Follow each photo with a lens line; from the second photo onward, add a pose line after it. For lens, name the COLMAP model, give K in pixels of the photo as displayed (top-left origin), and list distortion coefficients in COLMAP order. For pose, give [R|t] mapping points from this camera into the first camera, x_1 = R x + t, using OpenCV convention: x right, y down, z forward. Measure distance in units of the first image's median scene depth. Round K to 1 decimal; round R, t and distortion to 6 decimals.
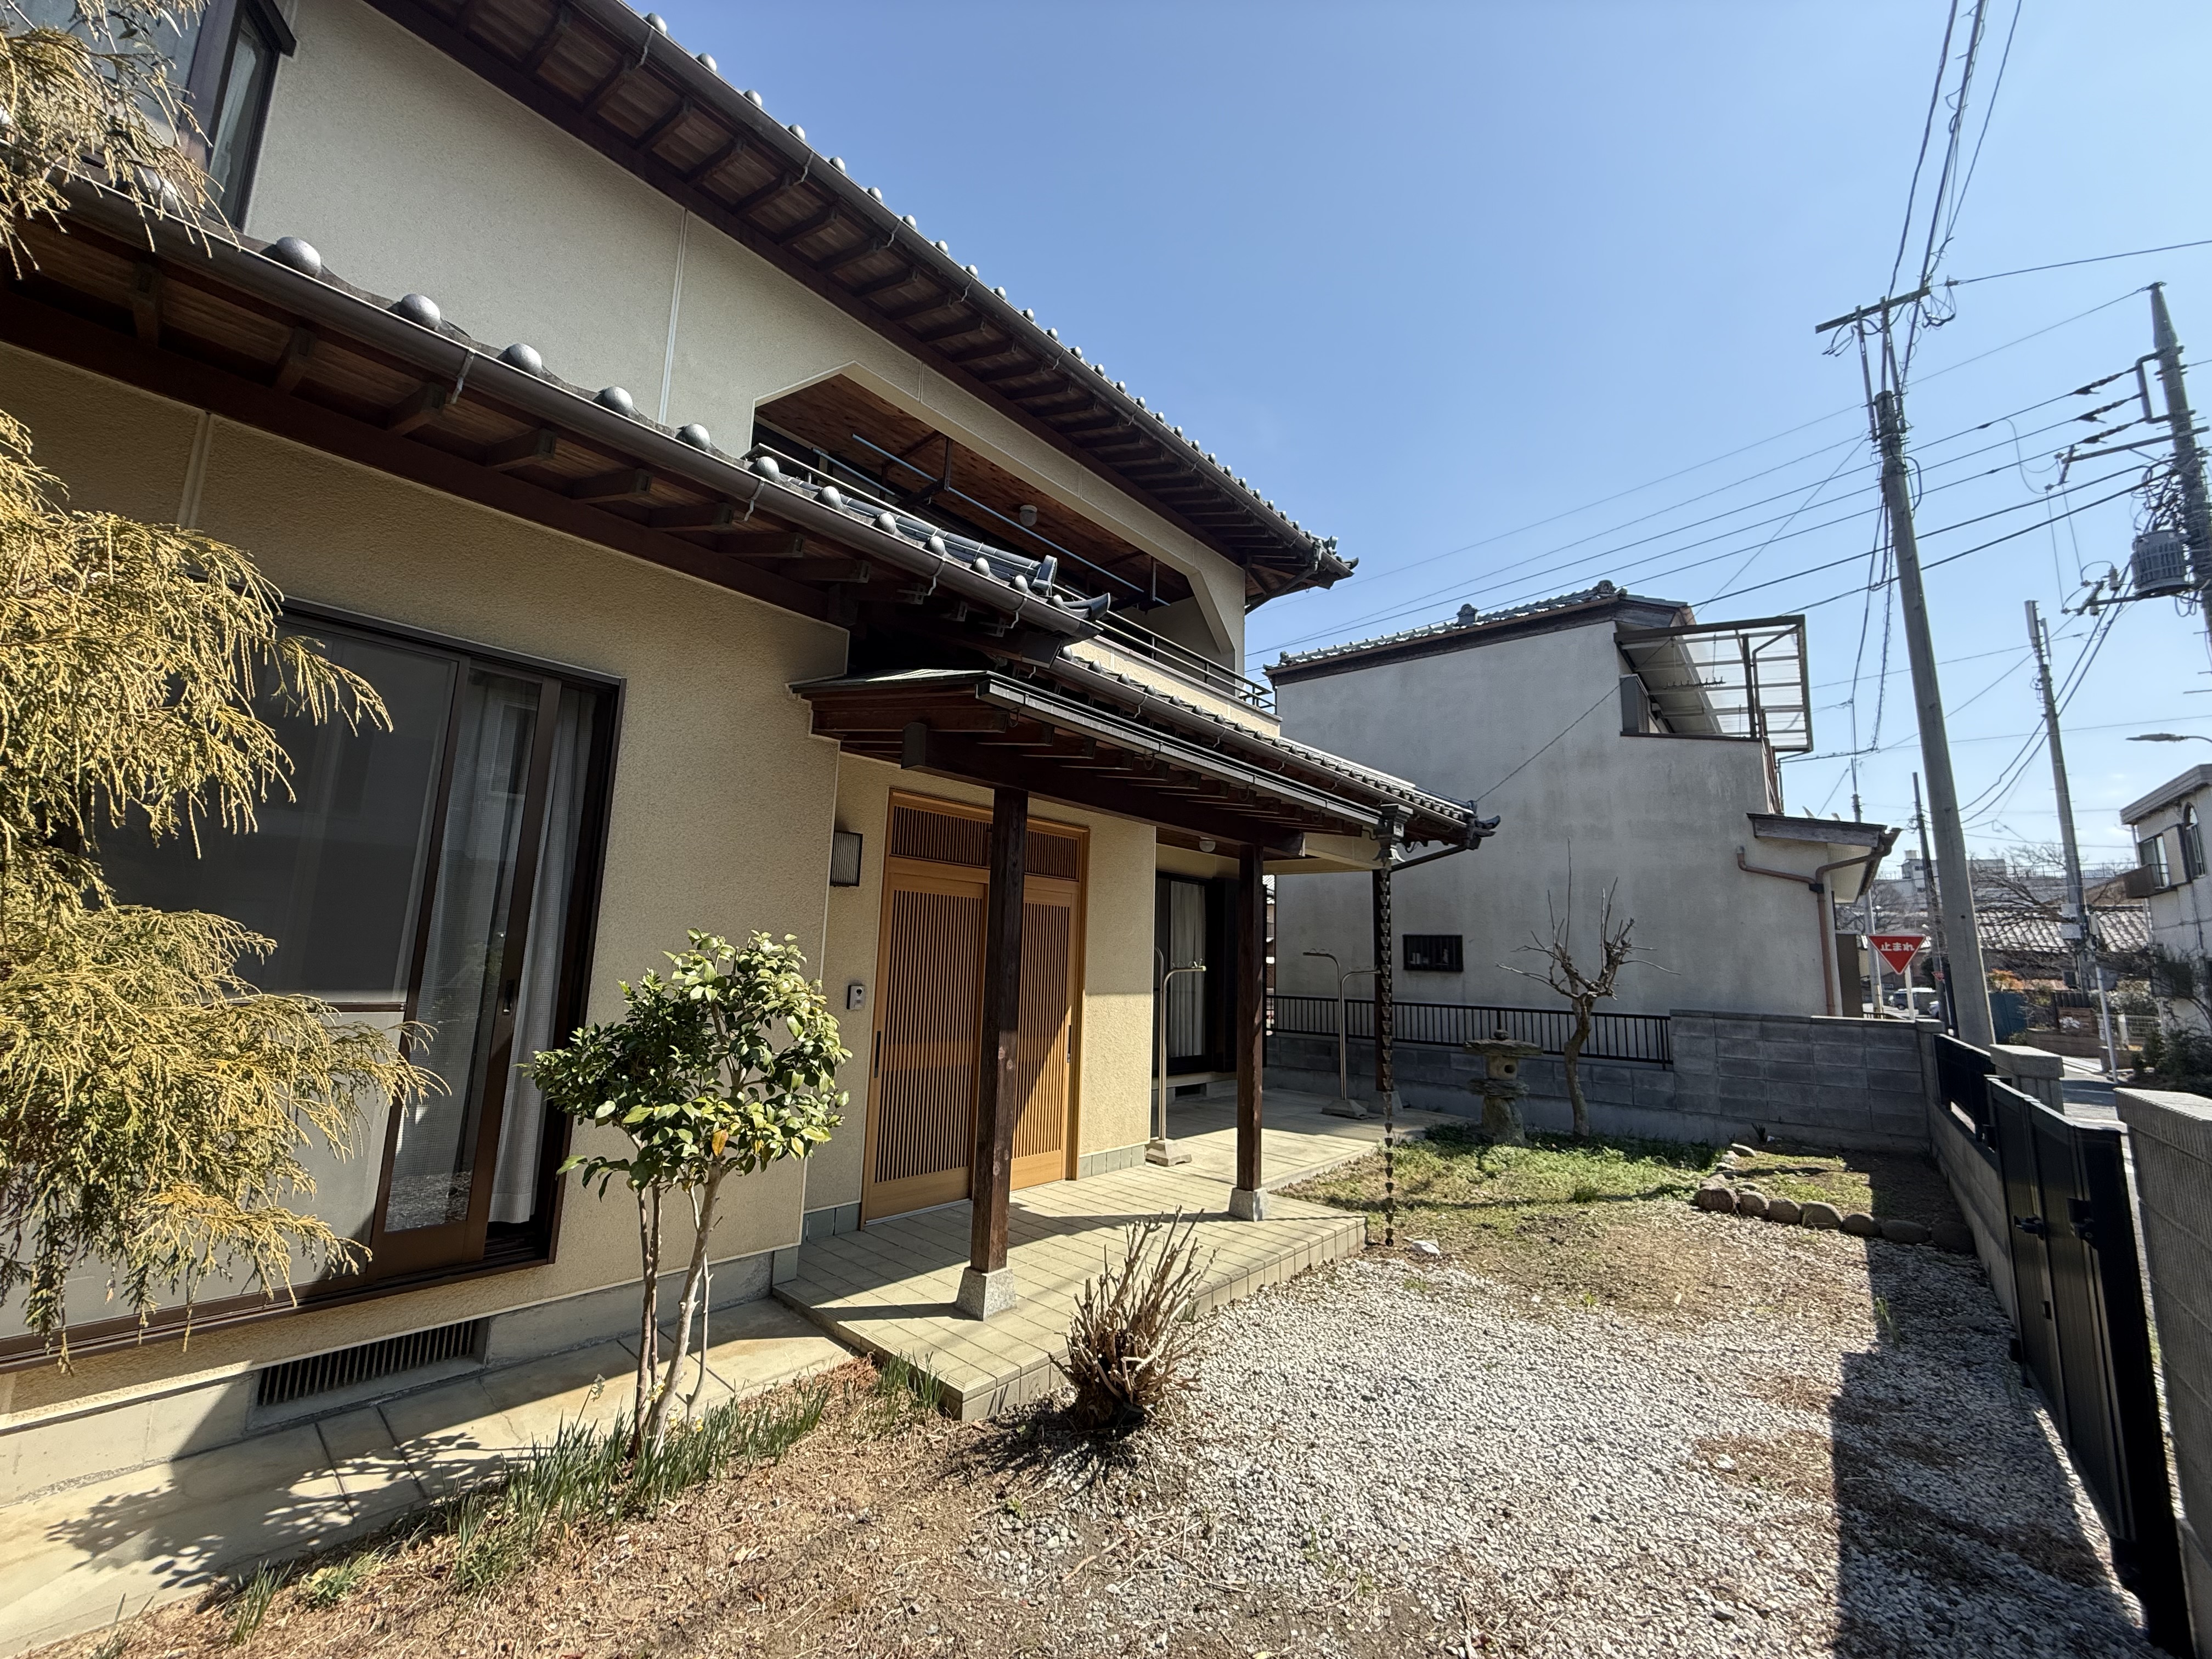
lens RADIAL K [[879.5, 0, 1096.8], [0, 879.5, 826.3], [0, 0, 1]] dist [-0.000656, 0.000717]
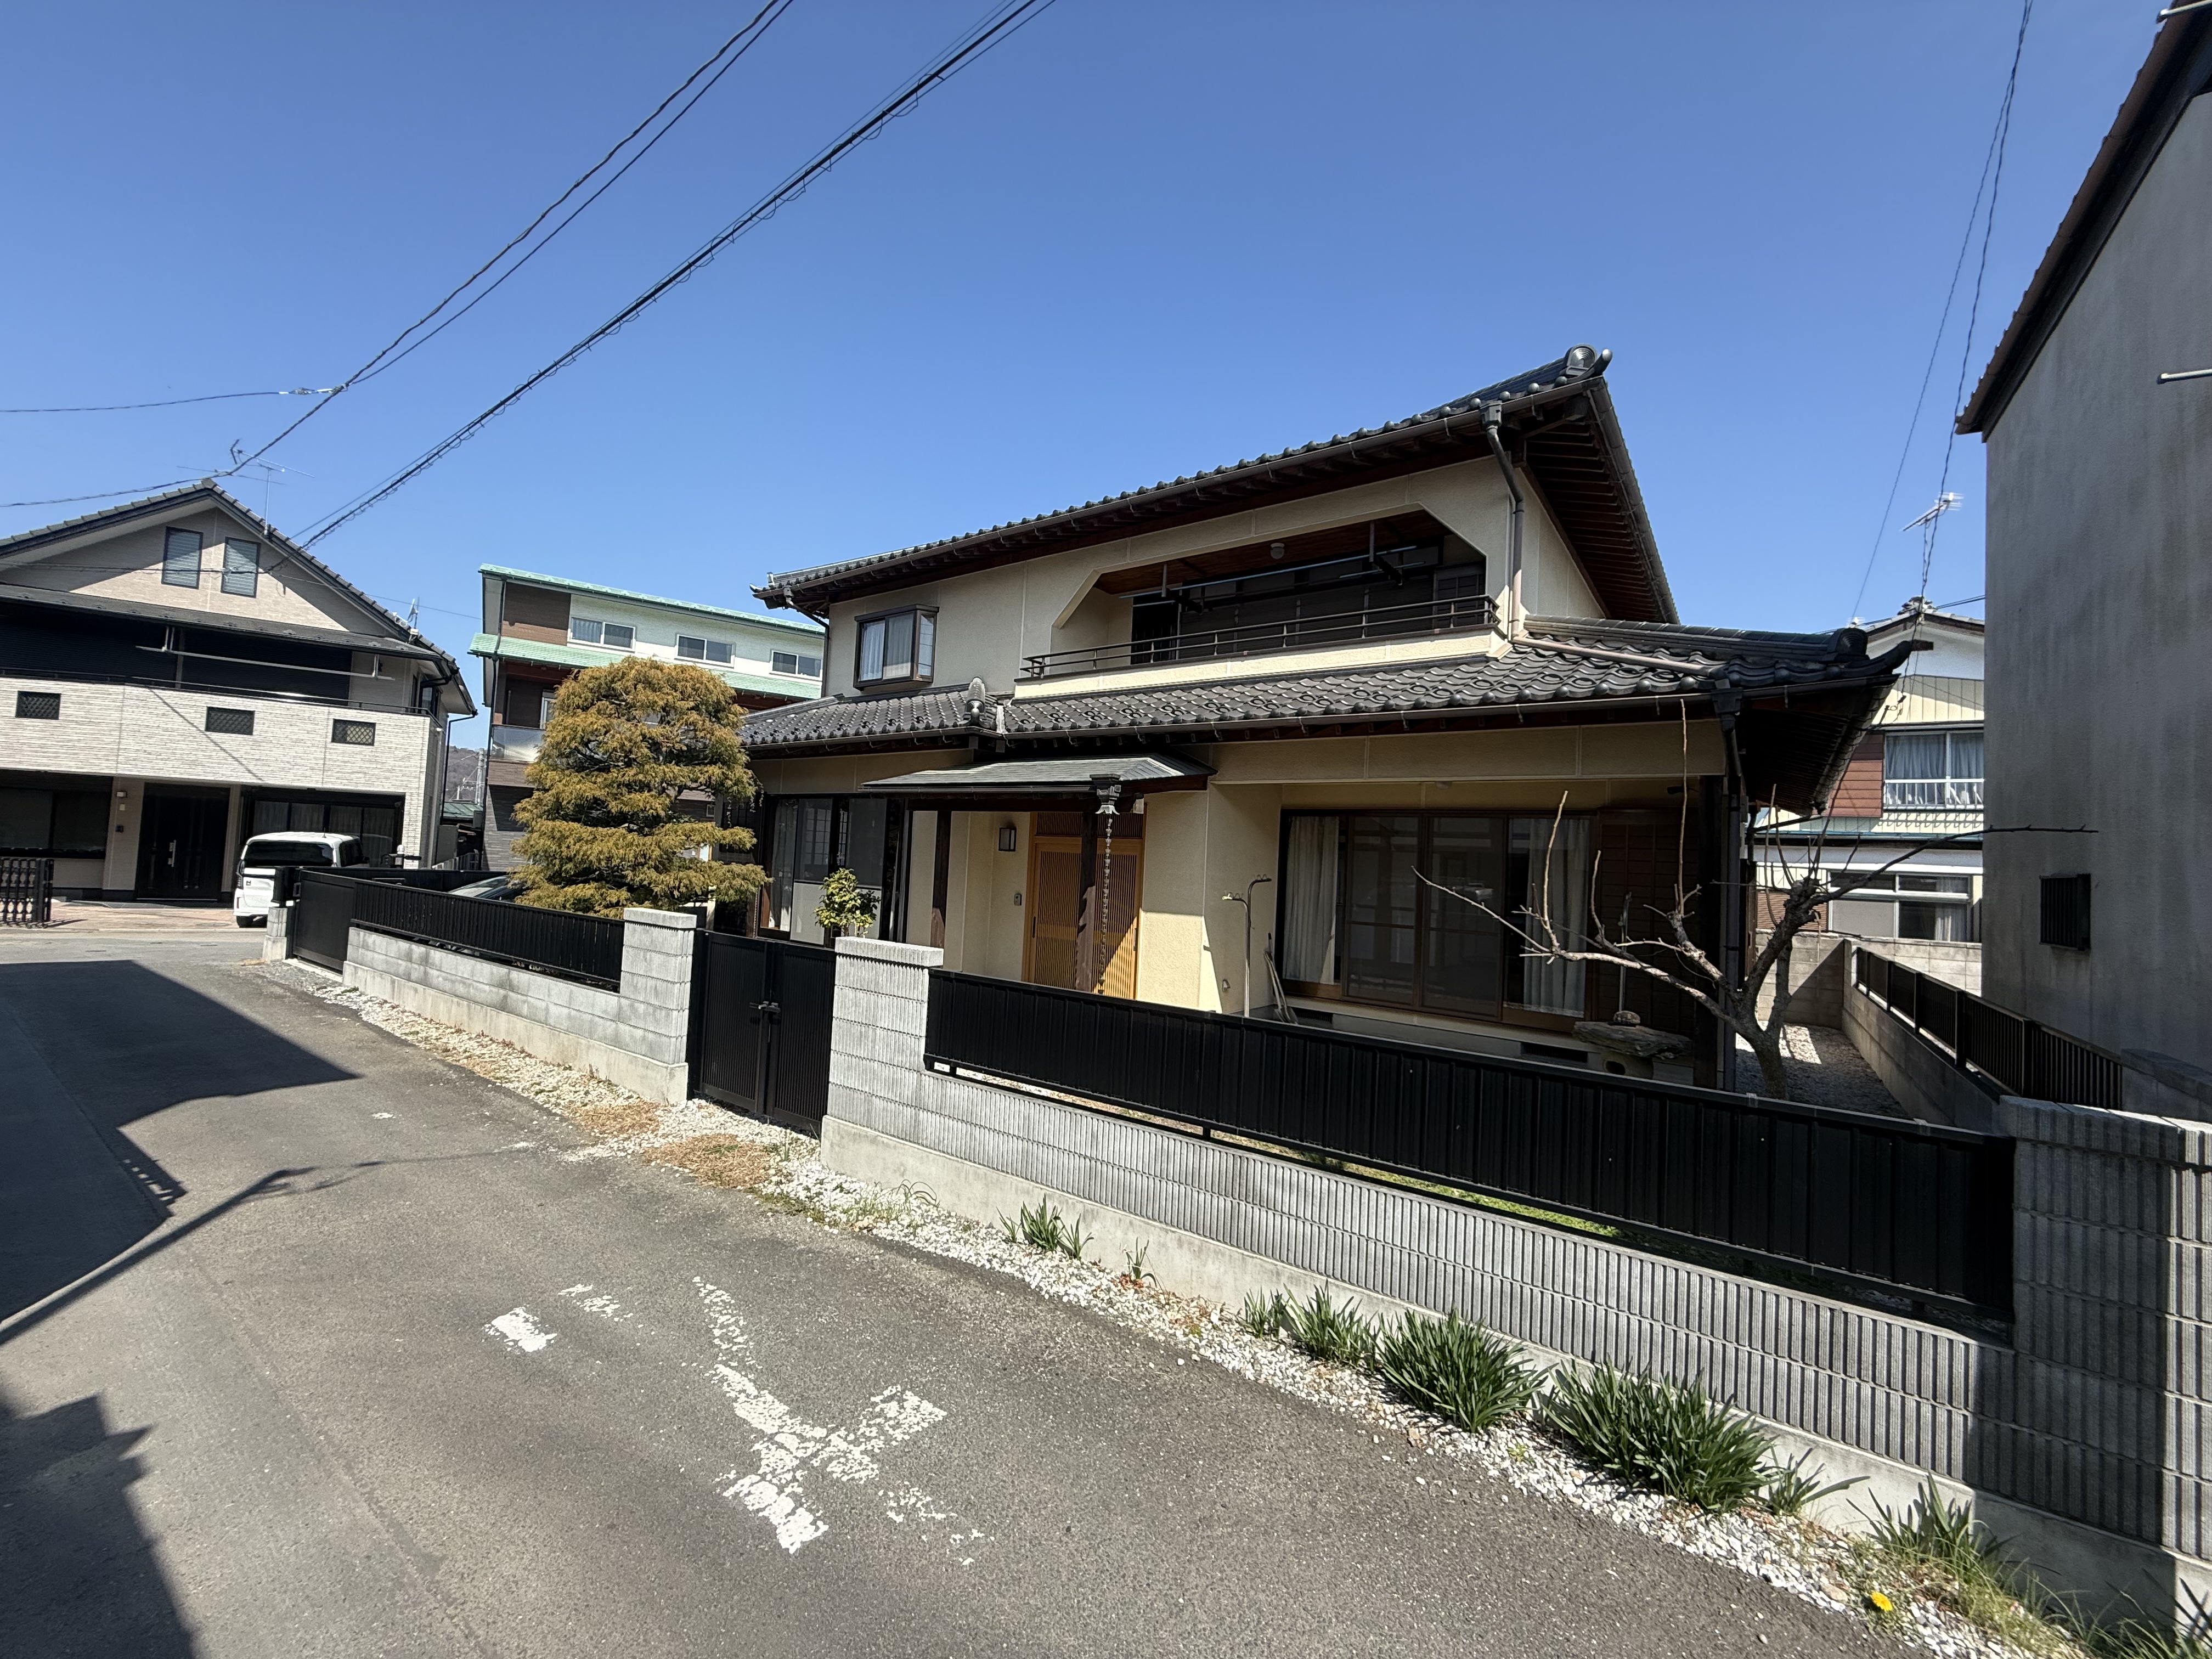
lens RADIAL K [[879.5, 0, 1096.8], [0, 879.5, 826.3], [0, 0, 1]] dist [-0.000656, 0.000717]
pose [[0.085013, -0.064639, -0.994281, 0.988588], [0.108229, 0.992588, -0.055275, 0.076167], [0.990484, -0.102911, 0.091379, 0.500510]]
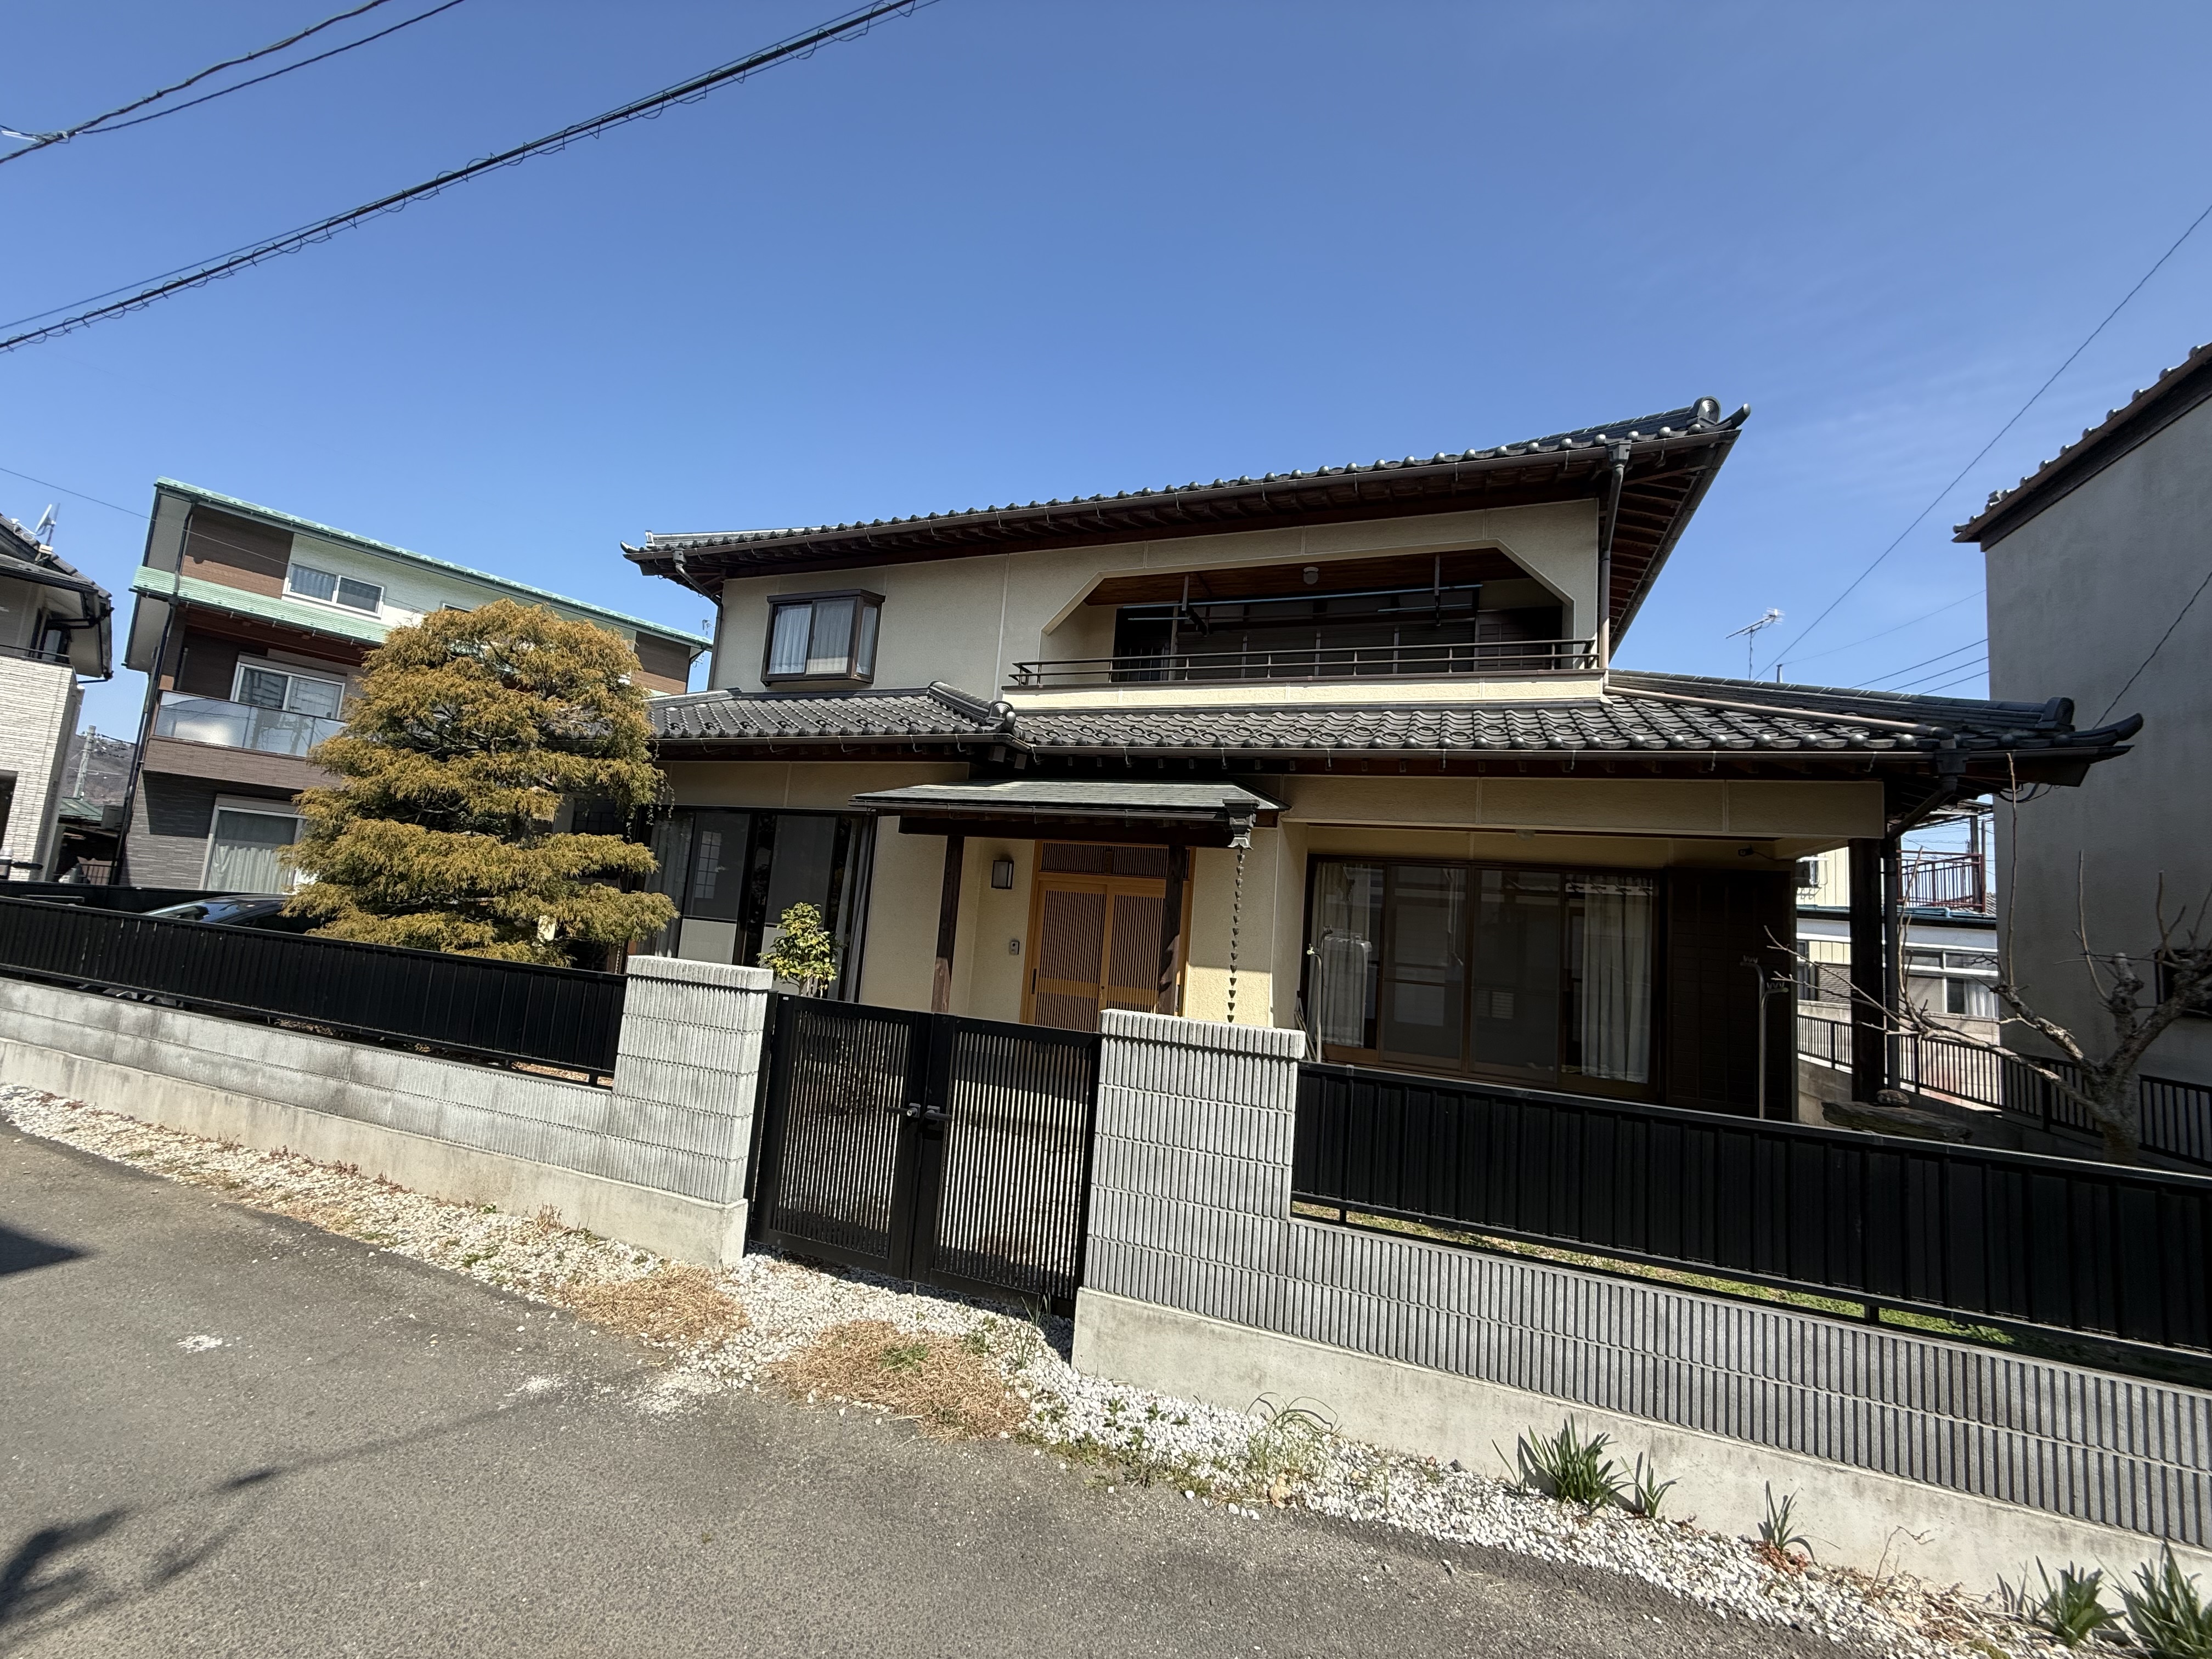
lens RADIAL K [[879.5, 0, 1096.8], [0, 879.5, 826.3], [0, 0, 1]] dist [-0.000656, 0.000717]
pose [[0.348818, -0.102107, -0.931611, 0.770177], [0.076846, 0.993816, -0.080152, 0.049962], [0.934035, -0.043632, 0.354508, 0.252851]]
